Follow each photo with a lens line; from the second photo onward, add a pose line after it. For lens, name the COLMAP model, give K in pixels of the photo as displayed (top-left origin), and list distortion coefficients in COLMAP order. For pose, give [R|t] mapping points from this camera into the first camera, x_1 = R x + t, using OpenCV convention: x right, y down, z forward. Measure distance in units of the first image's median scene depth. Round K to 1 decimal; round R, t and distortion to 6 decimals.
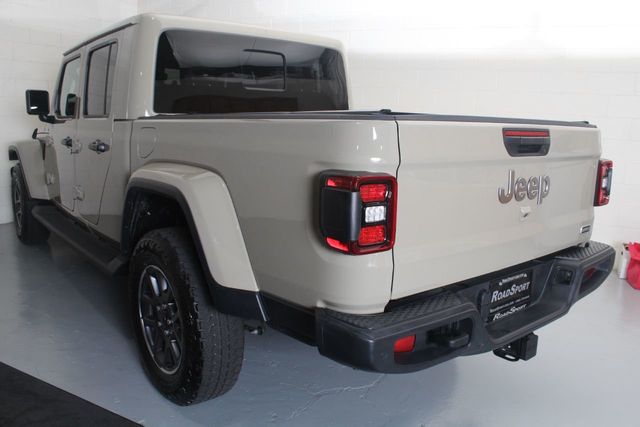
lens RADIAL K [[534.8, 0, 320.0], [0, 534.8, 213.5], [0, 0, 1]] dist [-0.068619, 0.002527]
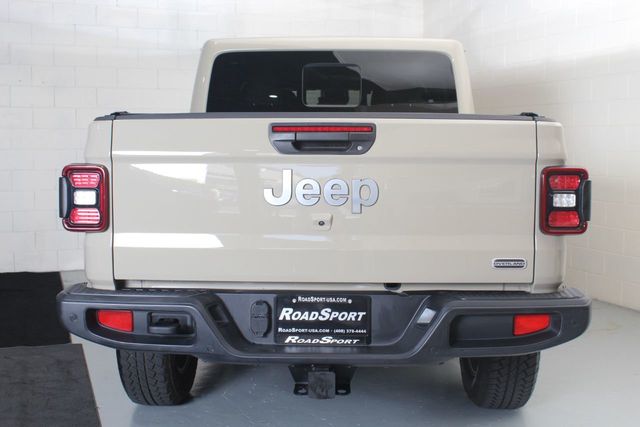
lens RADIAL K [[763.0, 0, 318.8], [0, 763.0, 203.3], [0, 0, 1]] dist [-0.019334, 0.024197]
pose [[0.736271, 0.017760, -0.676454, 1.135826], [-0.102715, 0.991005, -0.085780, 0.071711], [0.668846, 0.132639, 0.731473, 0.079527]]
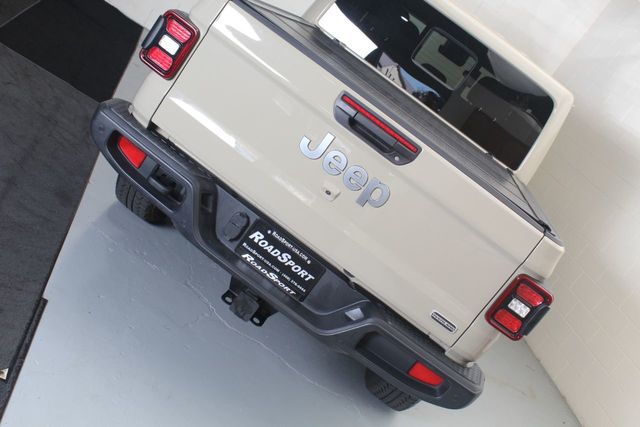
lens RADIAL K [[763.0, 0, 318.8], [0, 763.0, 203.3], [0, 0, 1]] dist [-0.019334, 0.024197]
pose [[0.506750, 0.541793, -0.670571, 1.212390], [-0.669880, 0.737080, 0.089302, -0.086718], [0.542647, 0.403948, 0.736451, -0.006423]]
